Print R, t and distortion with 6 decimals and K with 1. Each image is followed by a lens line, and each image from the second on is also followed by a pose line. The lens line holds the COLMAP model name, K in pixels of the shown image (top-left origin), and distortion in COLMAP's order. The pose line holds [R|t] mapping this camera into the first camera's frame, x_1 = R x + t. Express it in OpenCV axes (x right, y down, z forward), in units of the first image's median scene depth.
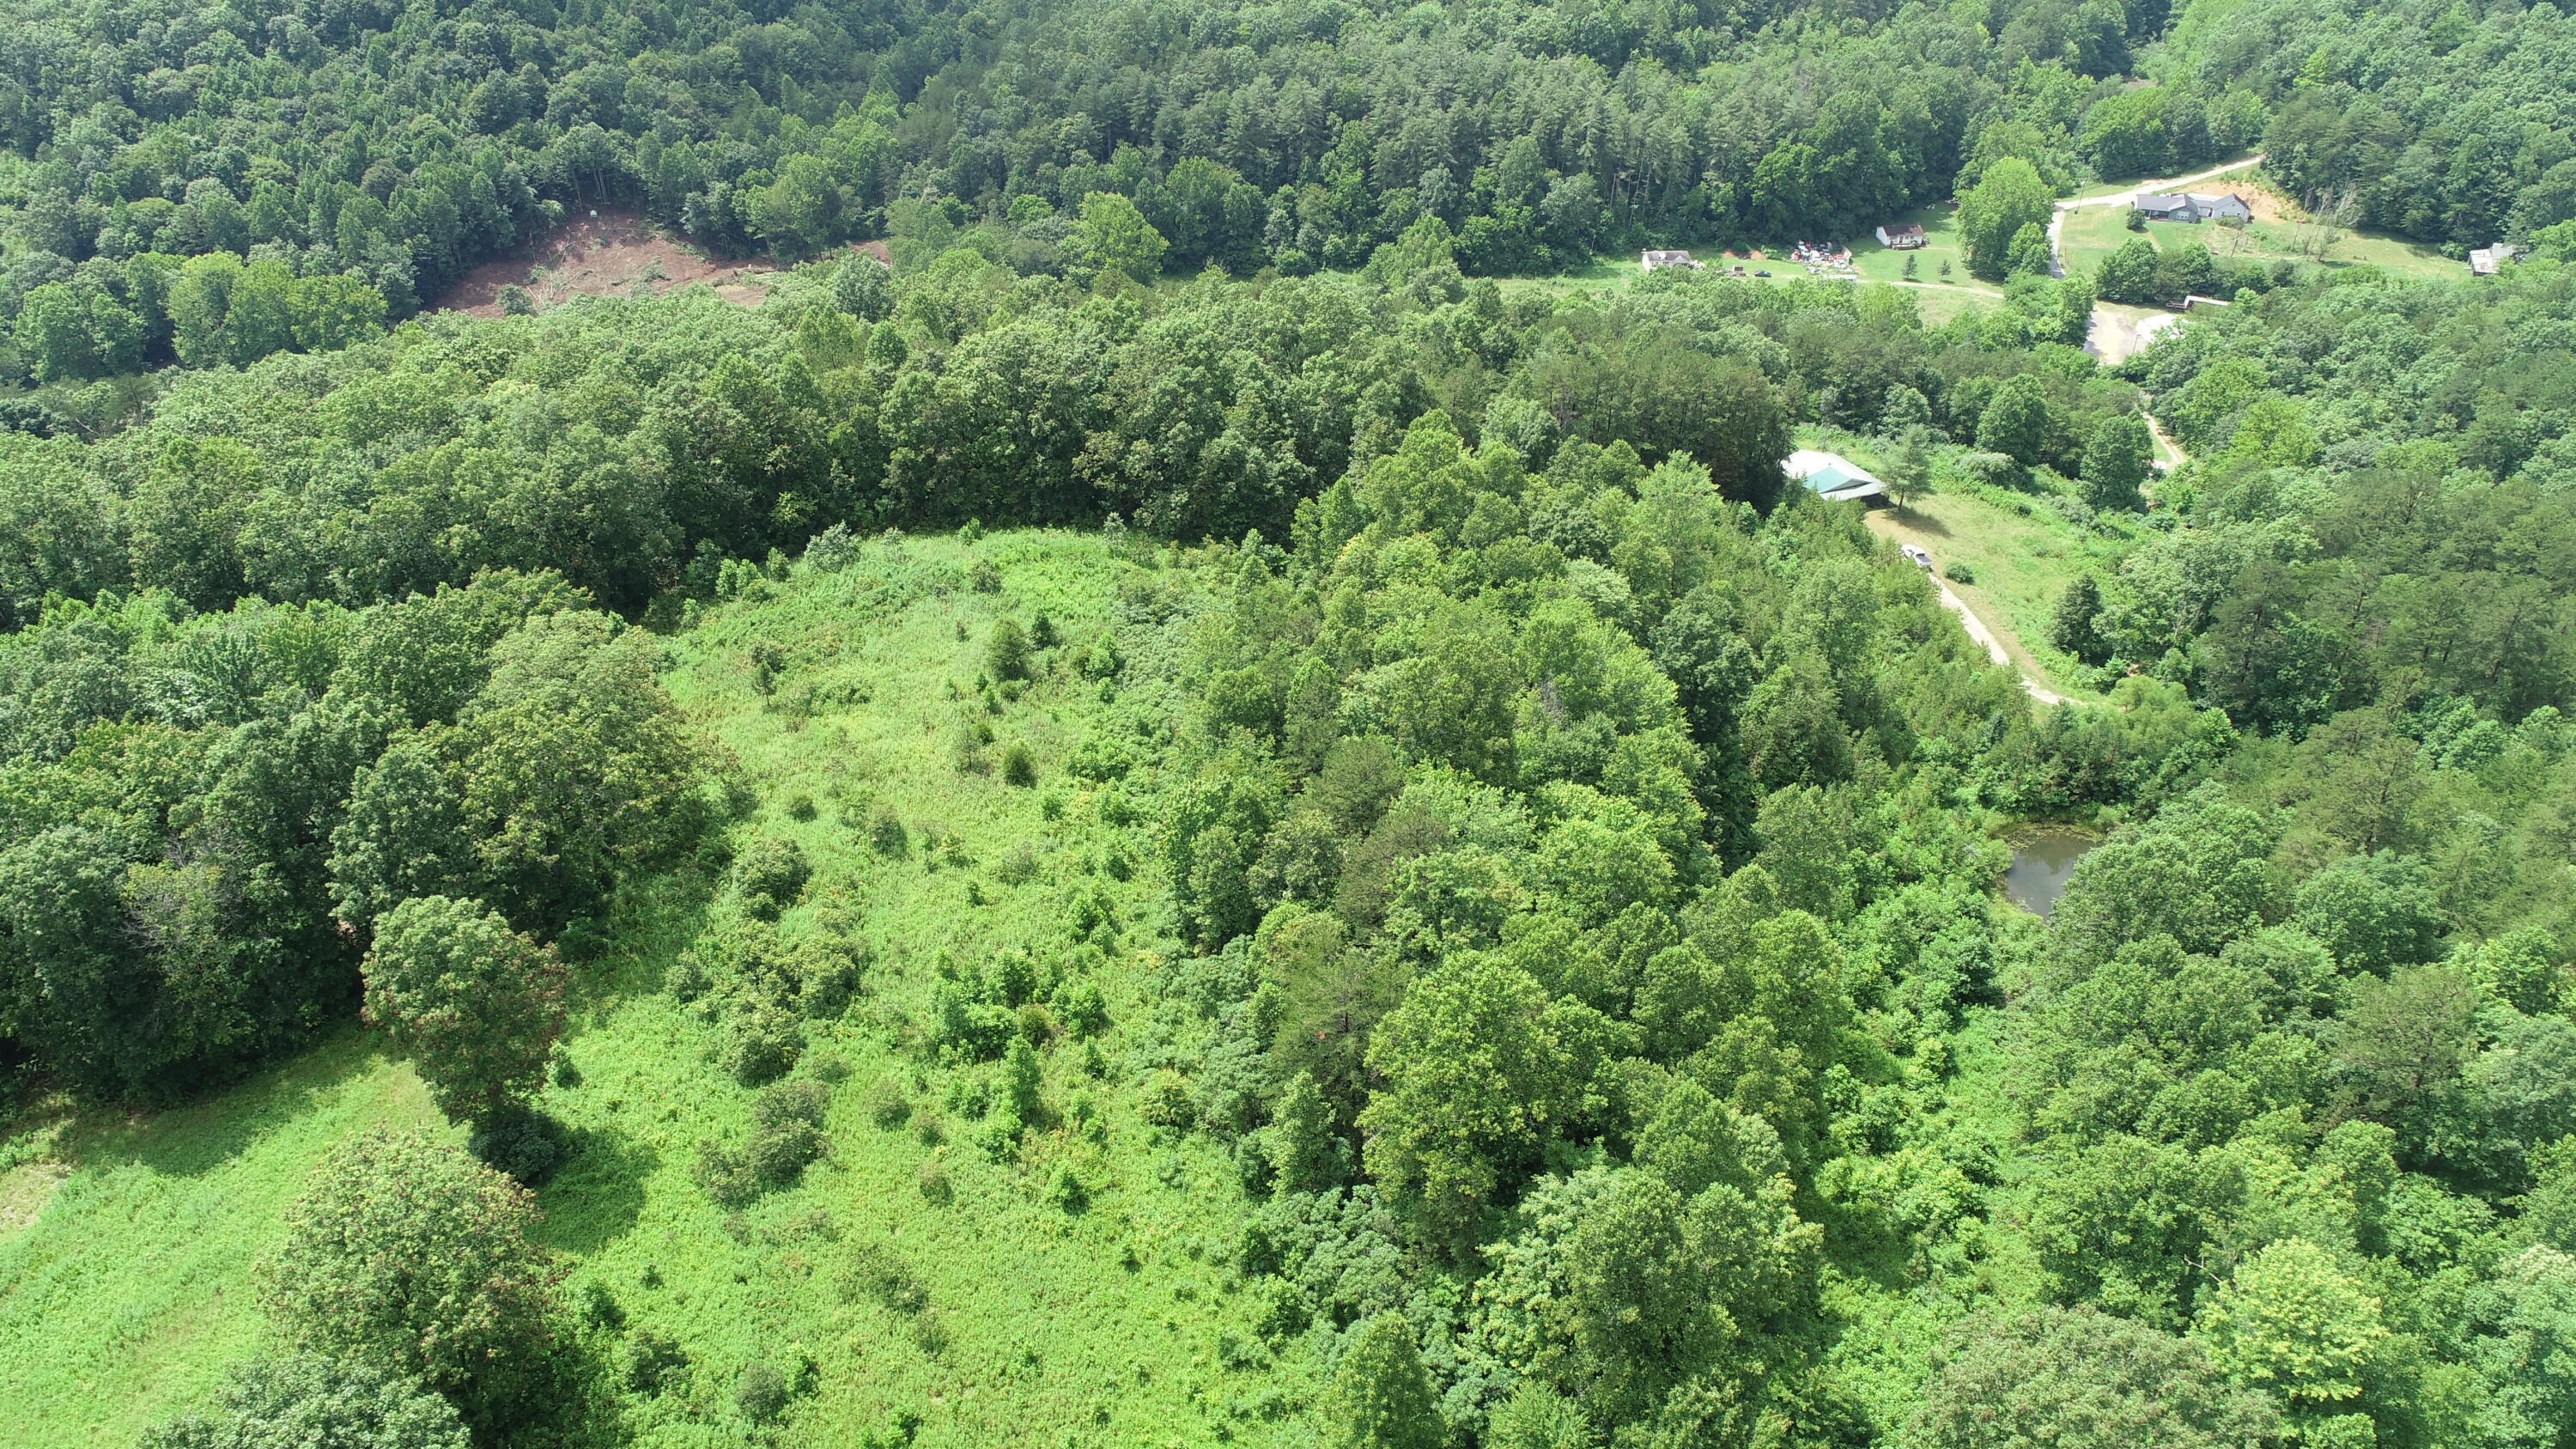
lens RADIAL K [[1747.1, 0, 1282.0], [0, 1747.1, 734.0], [0, 0, 1]] dist [0.002968, 0.003102]
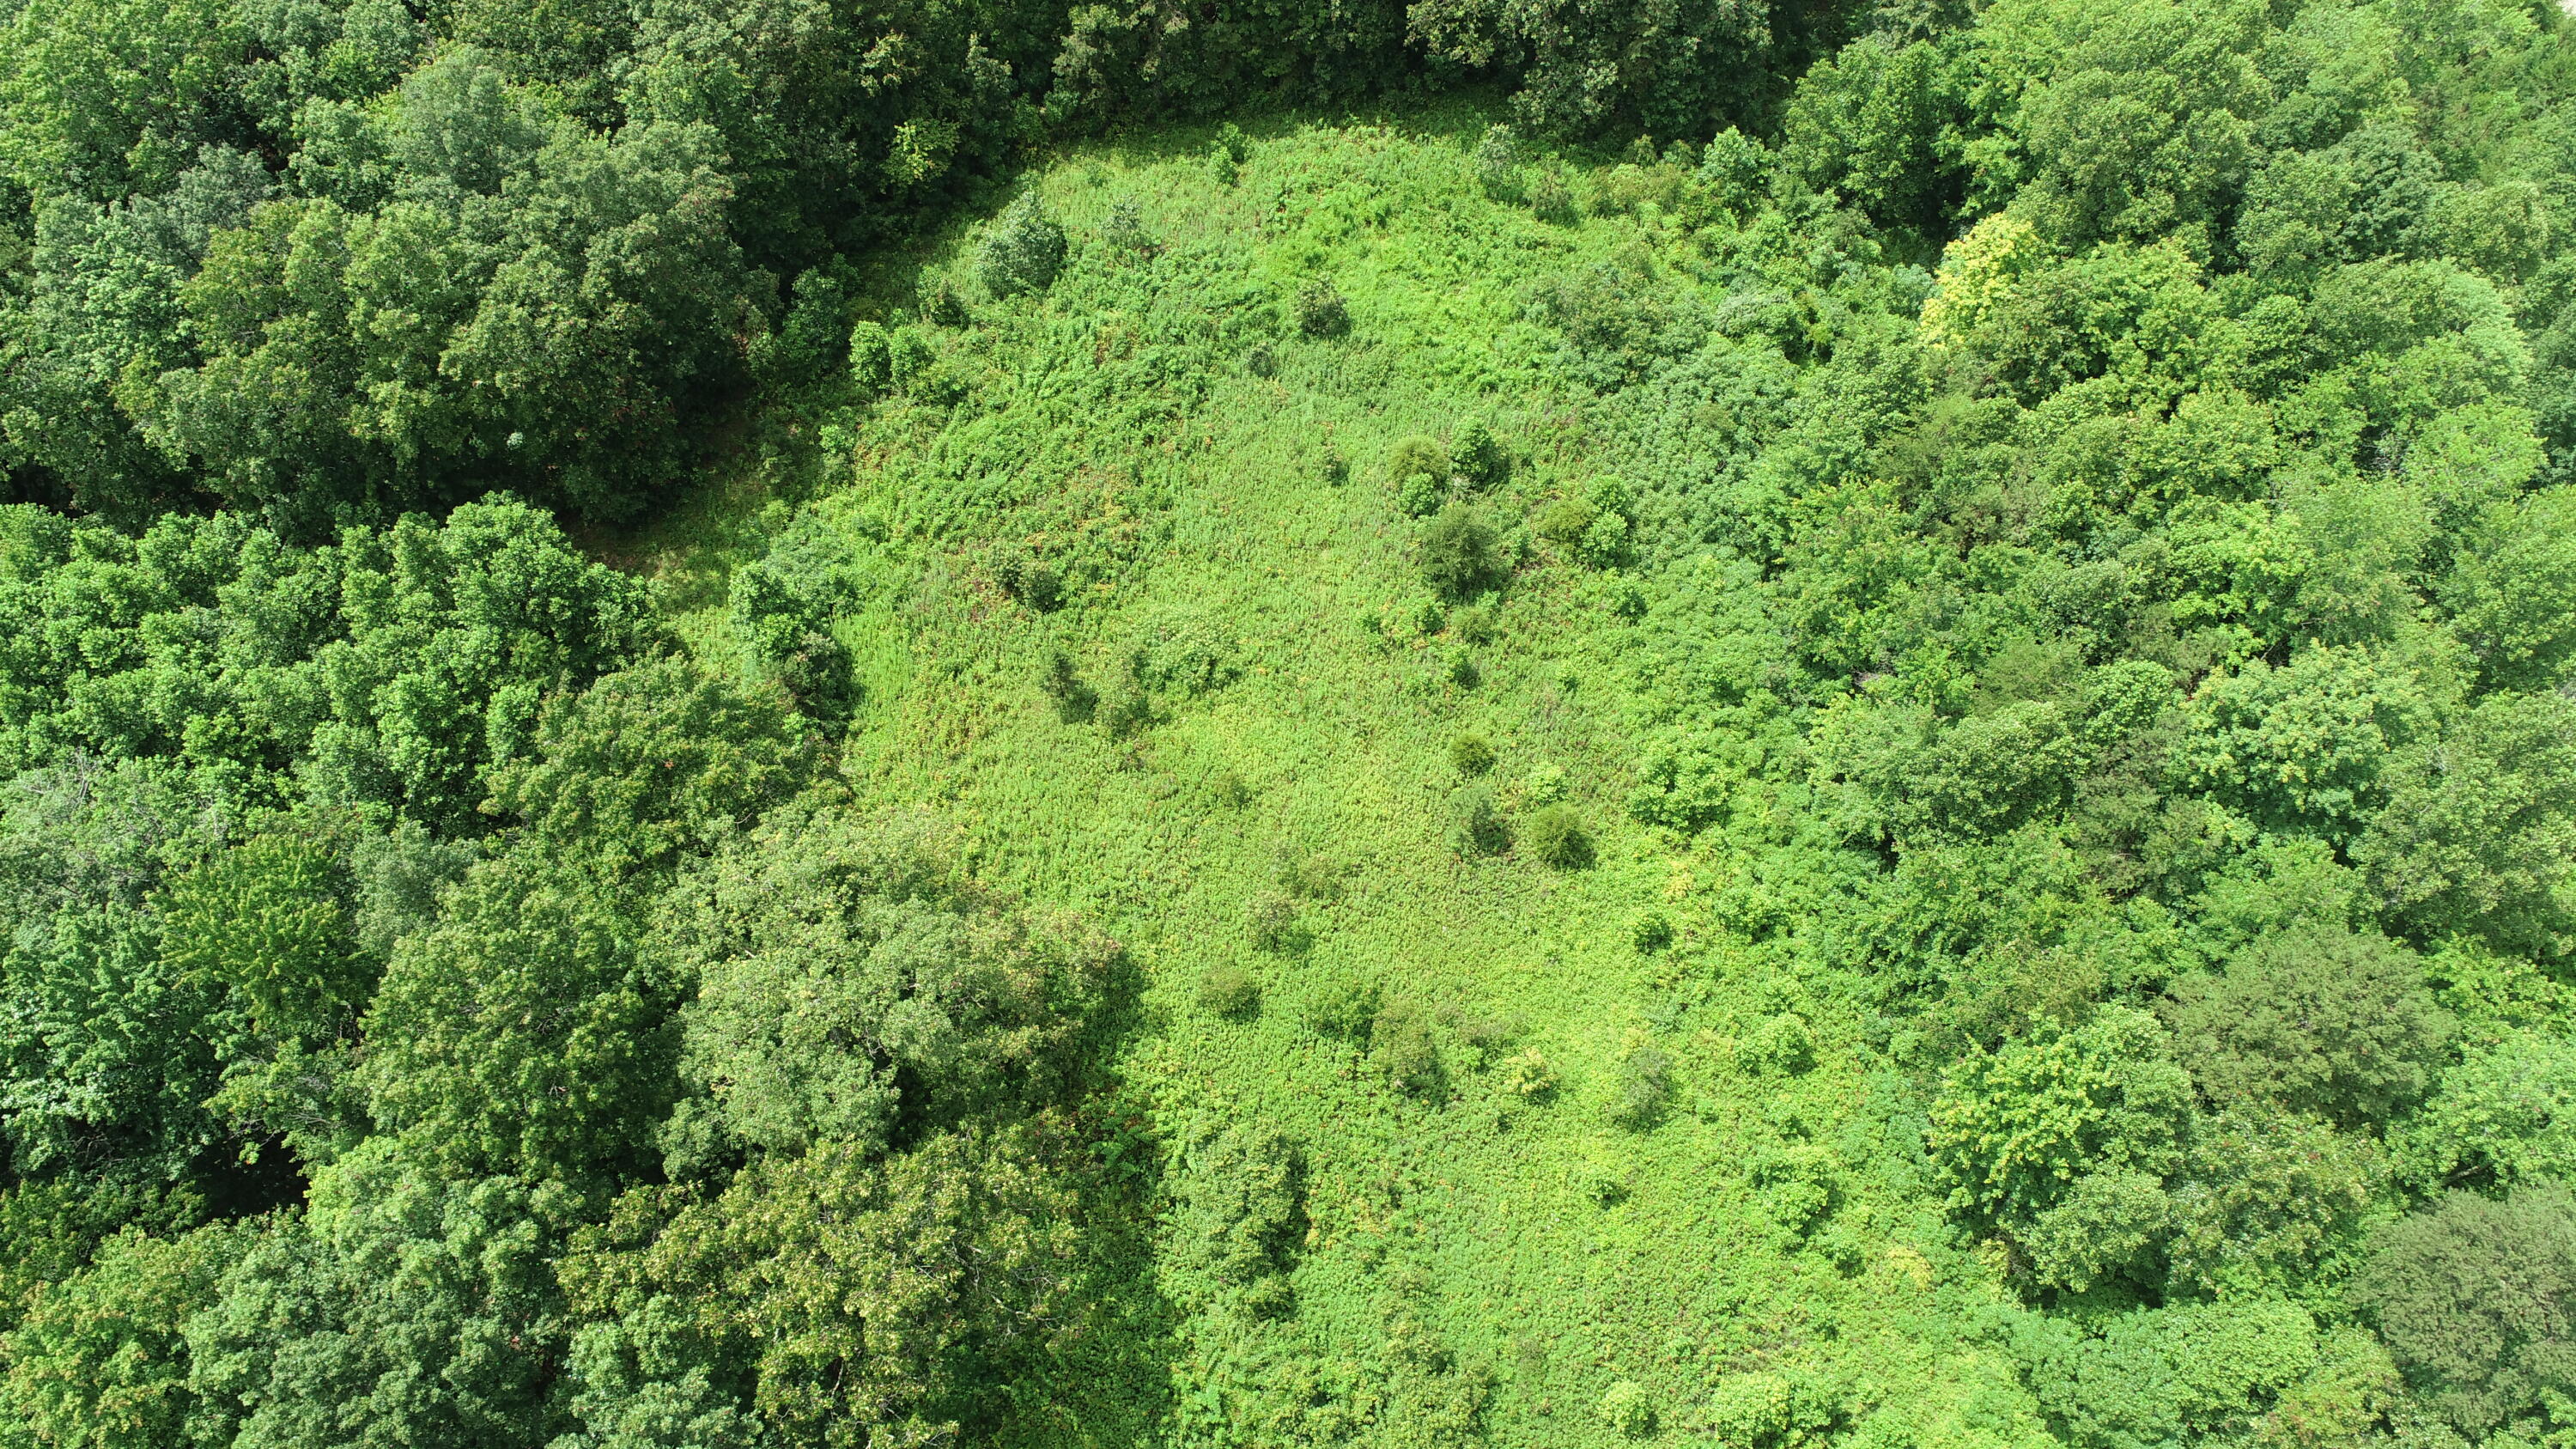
lens RADIAL K [[1747.1, 0, 1279.6], [0, 1747.1, 730.8], [0, 0, 1]] dist [0.002968, 0.003102]
pose [[0.994279, -0.094223, 0.050317, -0.227261], [0.058177, 0.872745, 0.484697, -0.248061], [-0.089583, -0.478996, 0.873234, 0.443889]]
